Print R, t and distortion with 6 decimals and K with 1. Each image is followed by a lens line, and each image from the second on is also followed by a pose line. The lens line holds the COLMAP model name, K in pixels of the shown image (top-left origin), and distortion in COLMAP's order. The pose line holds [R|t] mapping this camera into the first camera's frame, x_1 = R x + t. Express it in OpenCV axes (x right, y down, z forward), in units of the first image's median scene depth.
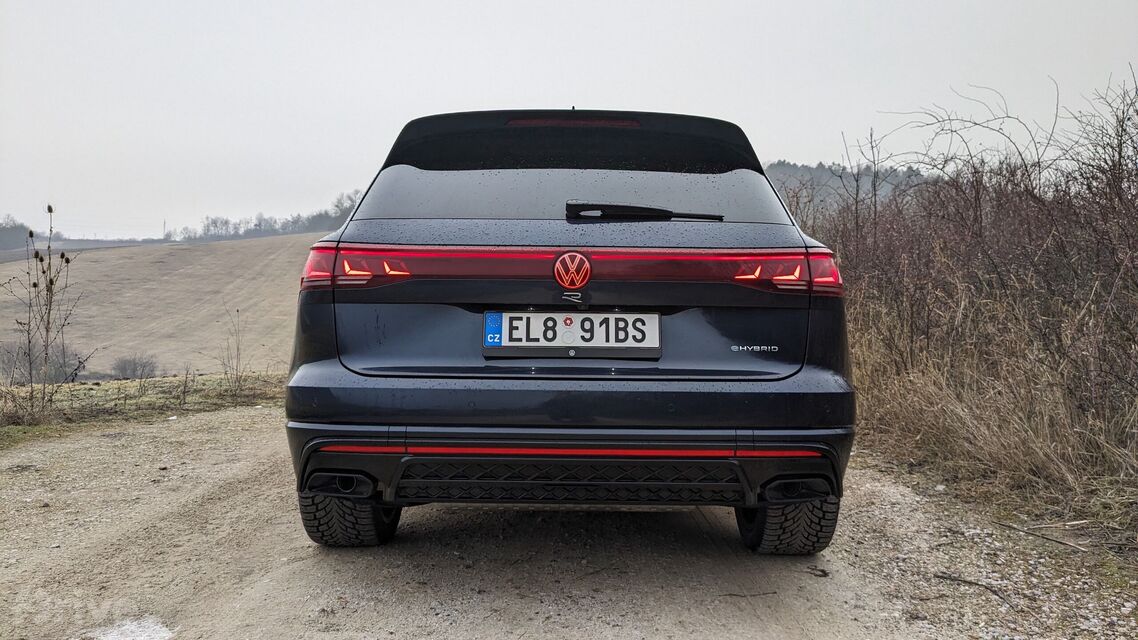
lens RADIAL K [[899.9, 0, 569.0], [0, 899.9, 320.0], [0, 0, 1]] dist [0.003349, -0.004895]
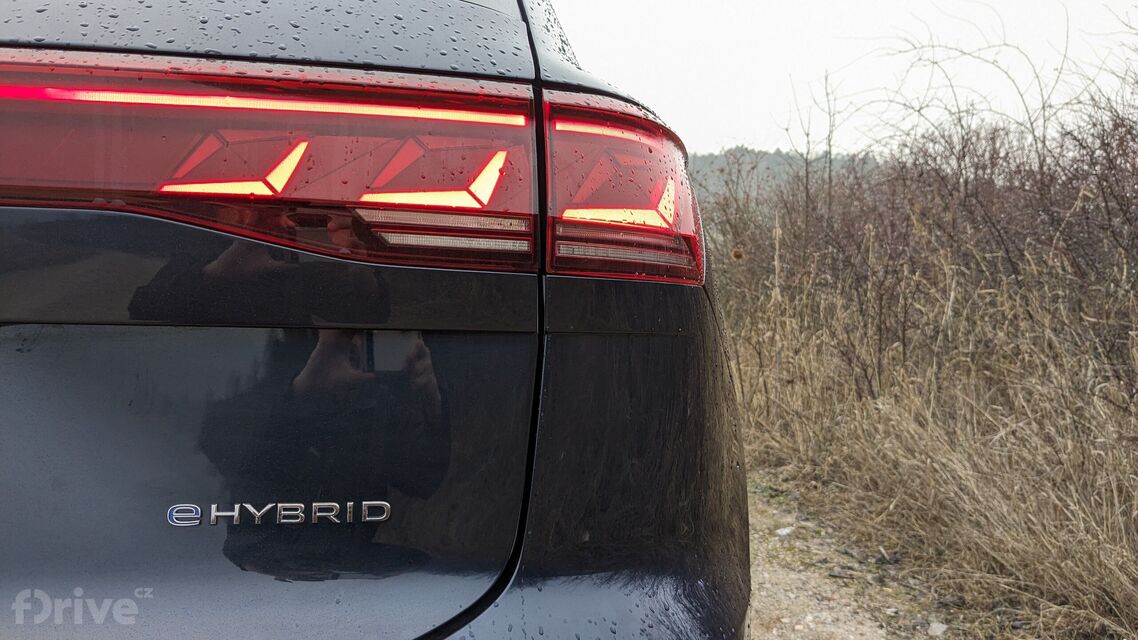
lens RADIAL K [[899.9, 0, 569.0], [0, 899.9, 320.0], [0, 0, 1]] dist [0.003349, -0.004895]
pose [[0.998946, 0.005284, 0.045597, 0.119073], [-0.006069, 0.999835, 0.017112, -0.009204], [-0.045499, -0.017371, 0.998813, 0.343495]]
